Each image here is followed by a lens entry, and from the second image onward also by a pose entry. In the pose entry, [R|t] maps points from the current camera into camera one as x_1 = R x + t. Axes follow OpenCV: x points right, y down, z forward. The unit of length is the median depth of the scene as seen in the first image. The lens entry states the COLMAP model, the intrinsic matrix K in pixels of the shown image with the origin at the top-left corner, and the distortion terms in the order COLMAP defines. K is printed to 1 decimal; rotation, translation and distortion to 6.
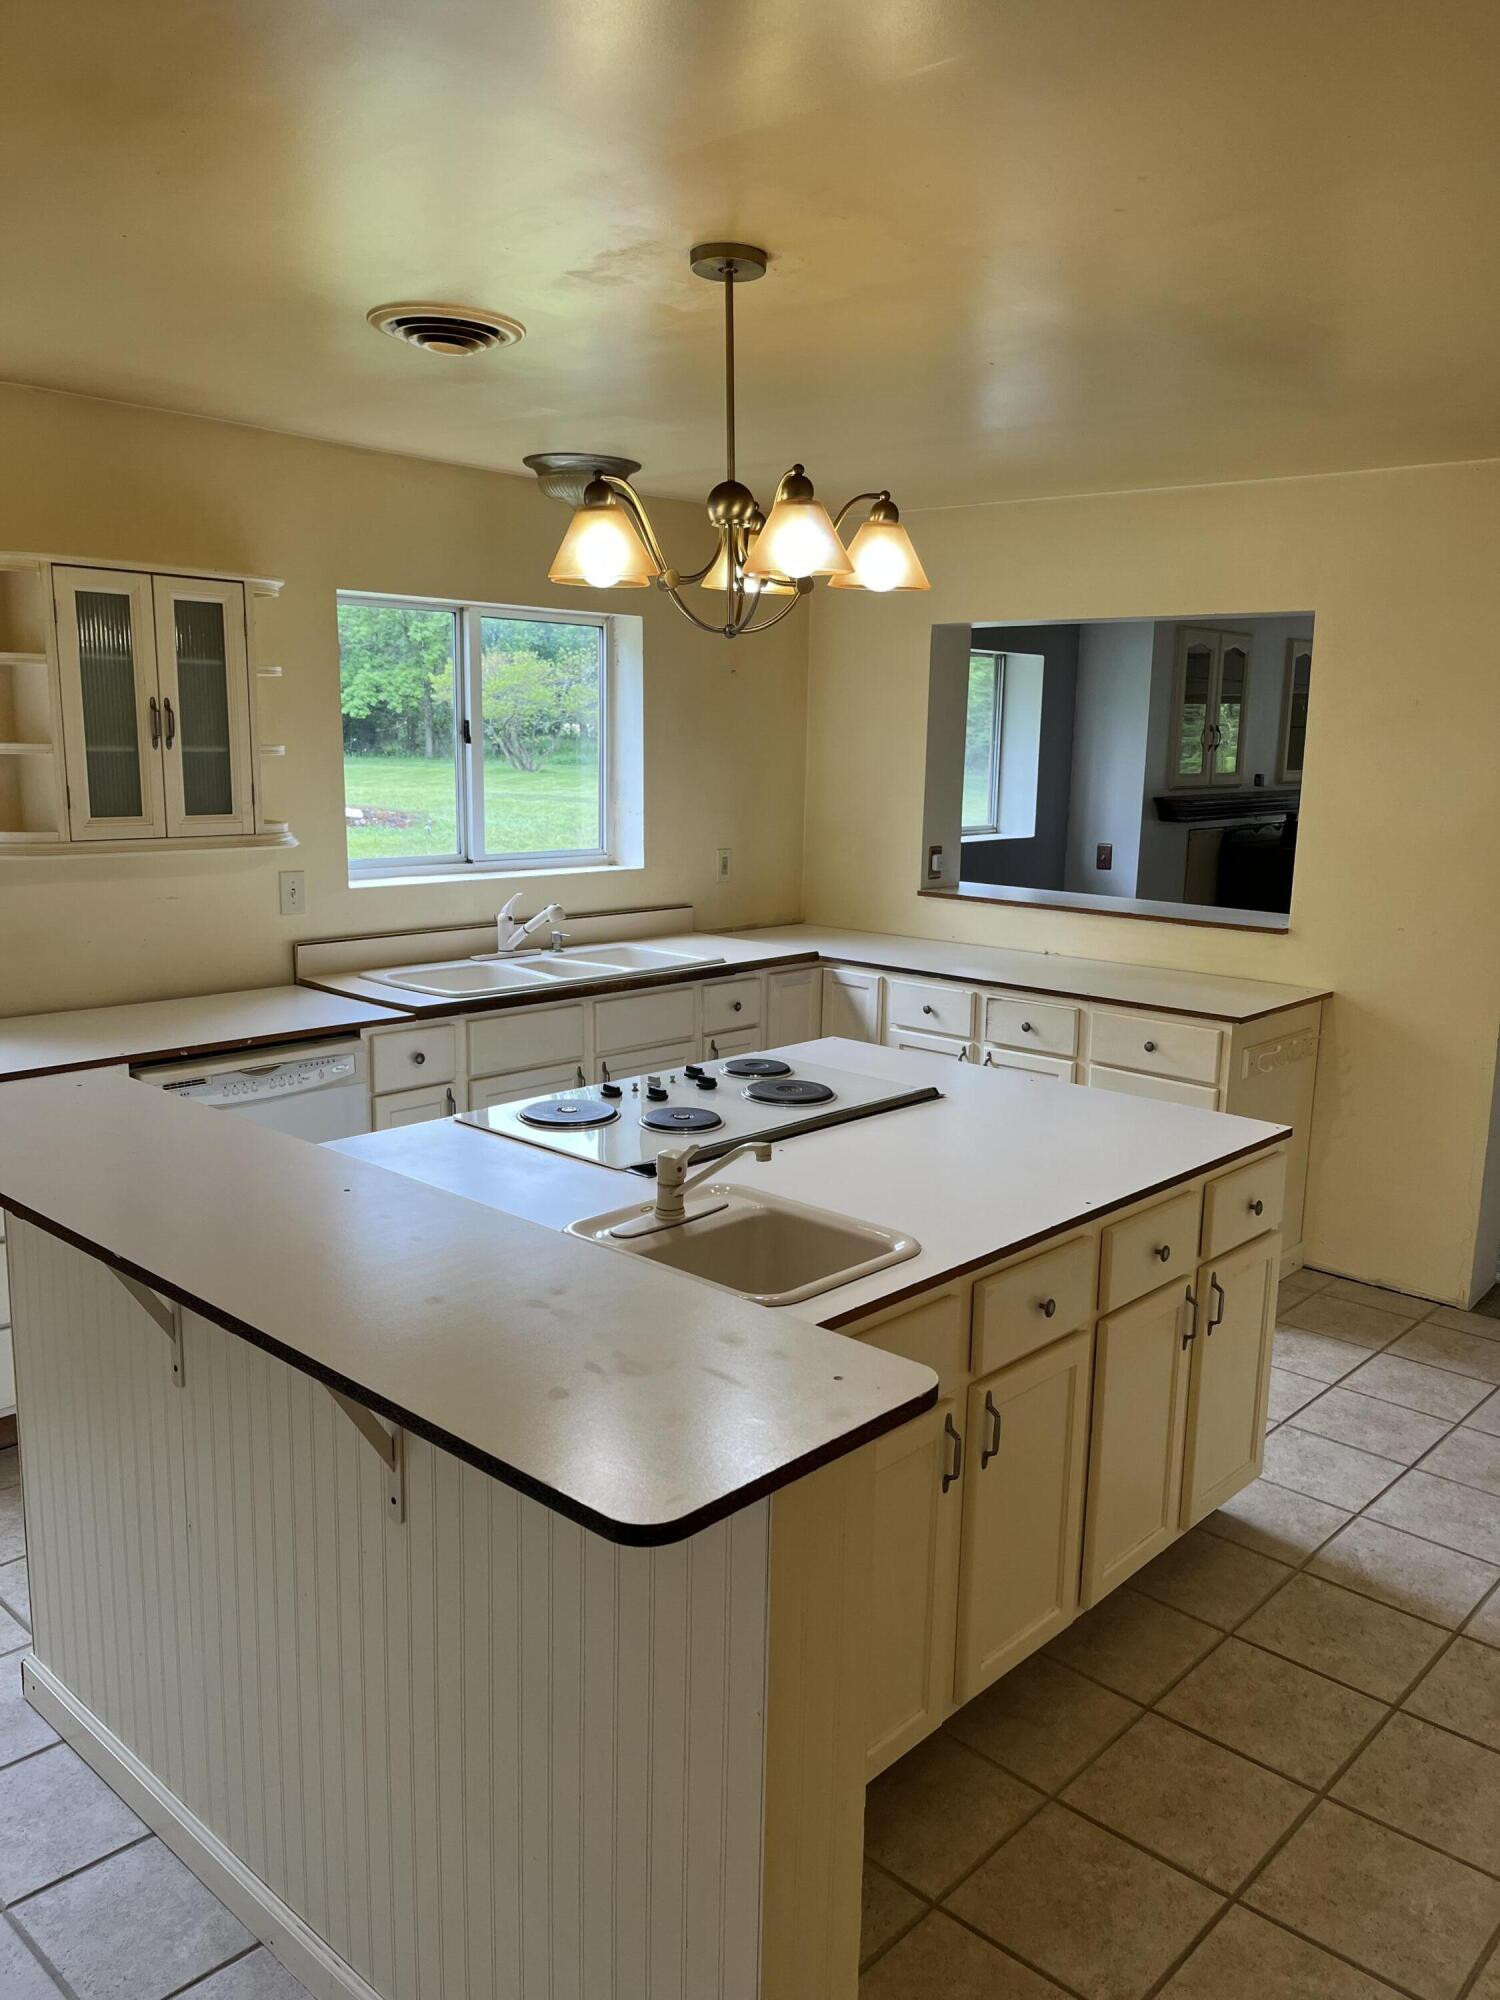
lens RADIAL K [[1503.8, 0, 767.6], [0, 1503.8, 1008.4], [0, 0, 1]] dist [0.037617, -0.128312]
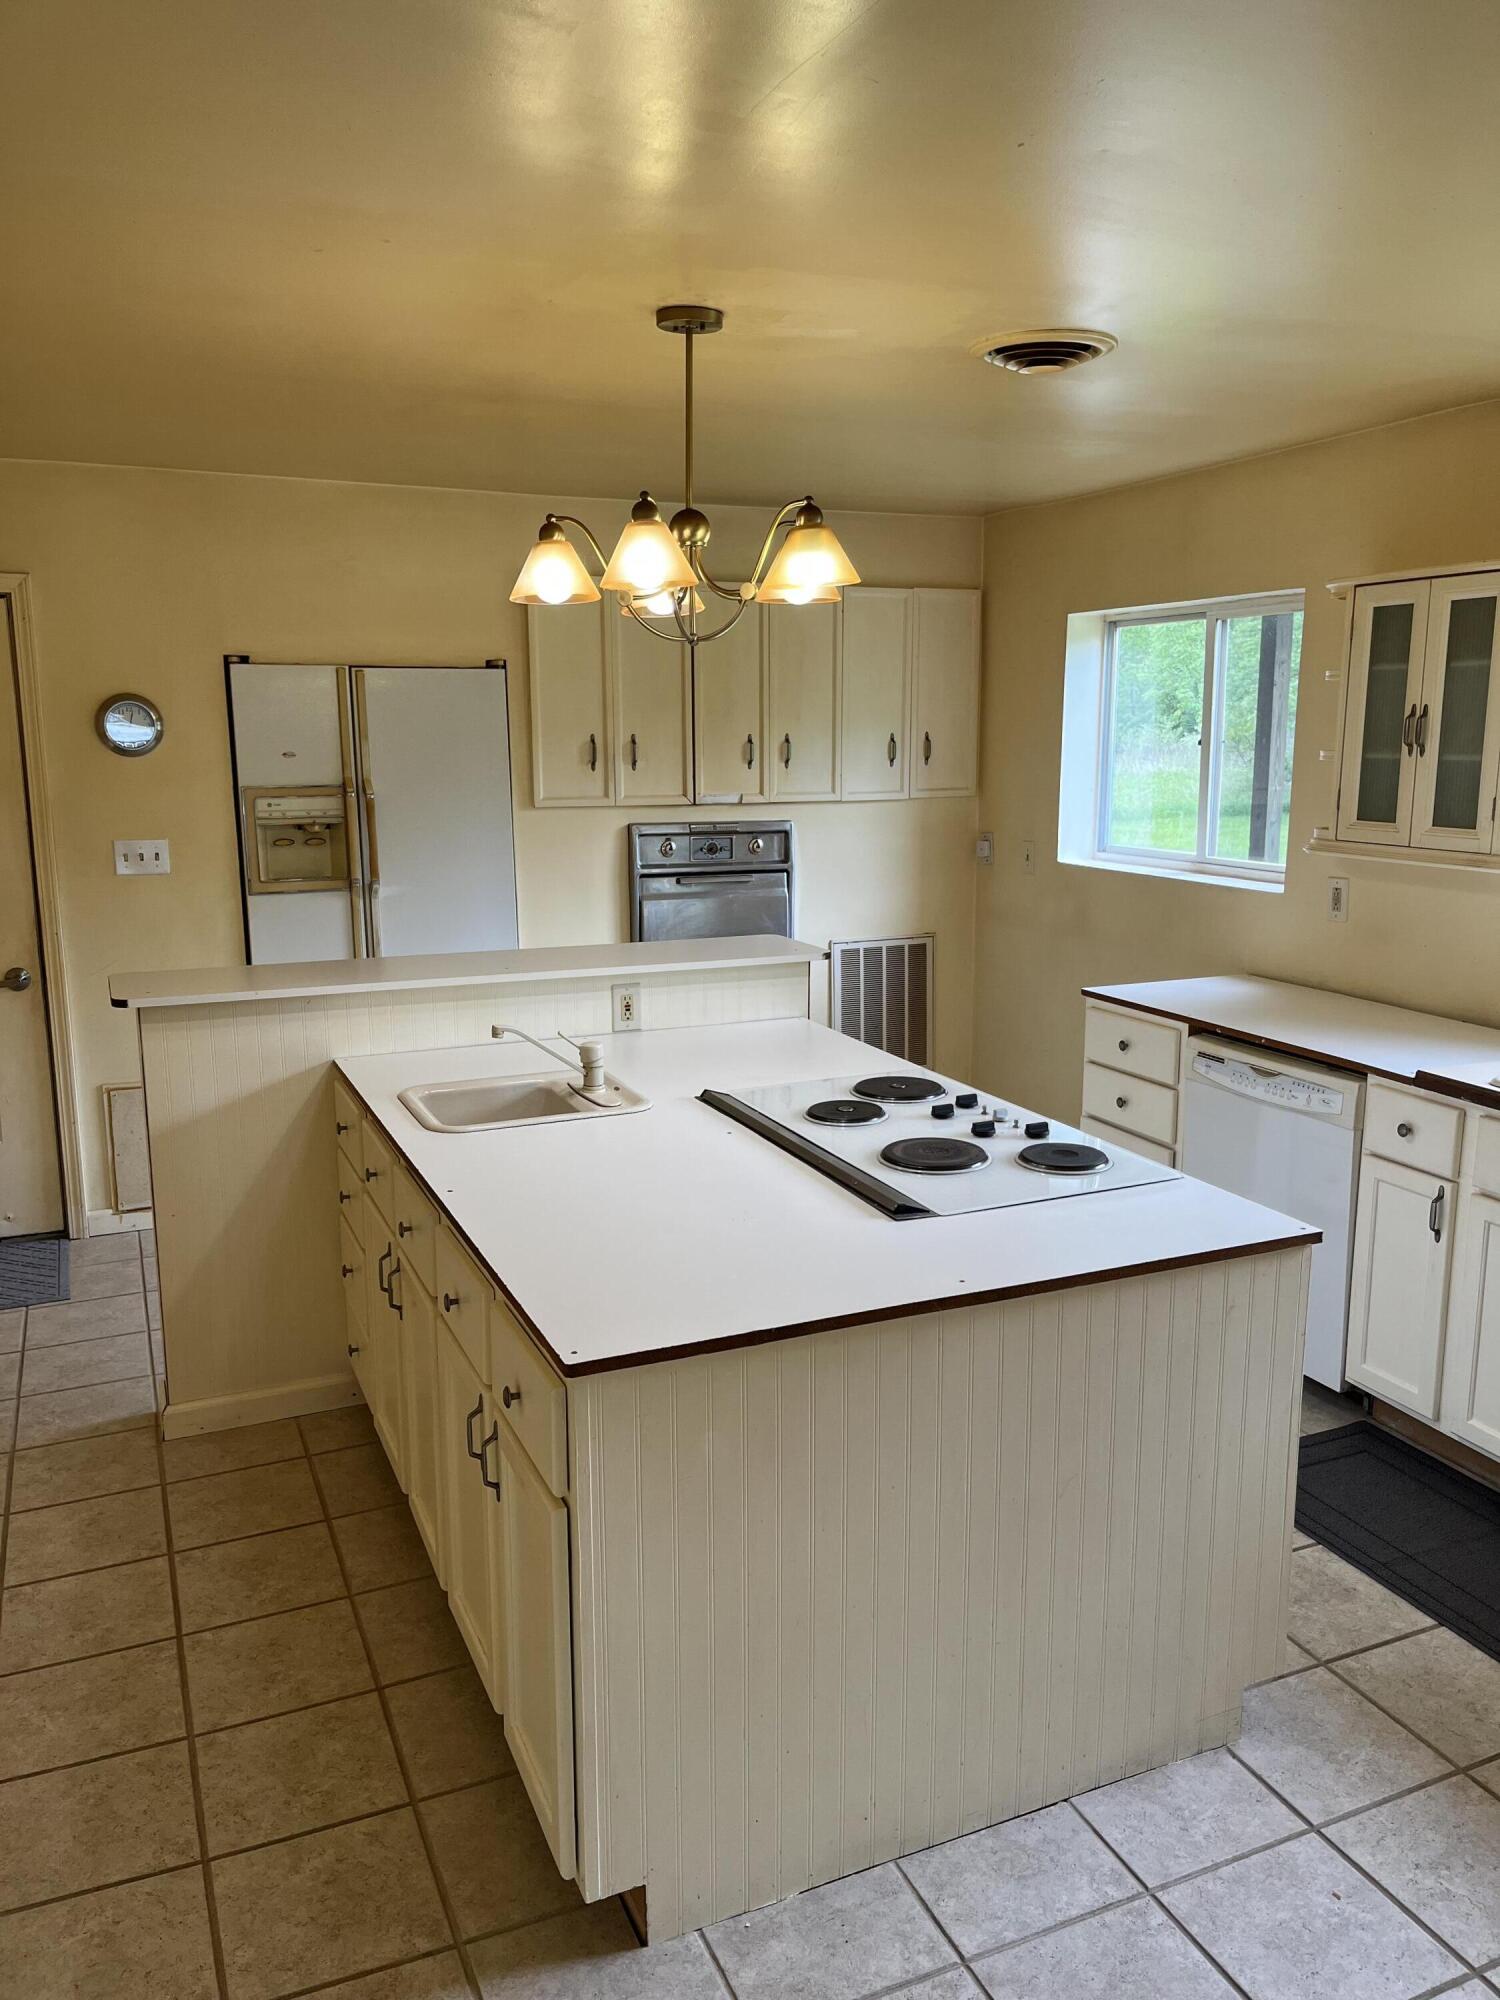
lens RADIAL K [[1503.8, 0, 767.6], [0, 1503.8, 1008.4], [0, 0, 1]] dist [0.037617, -0.128312]
pose [[-0.403286, 0.148274, -0.902981, 0.904854], [-0.172964, 0.956645, 0.234335, -0.229640], [0.898579, 0.250687, -0.360155, 1.354525]]
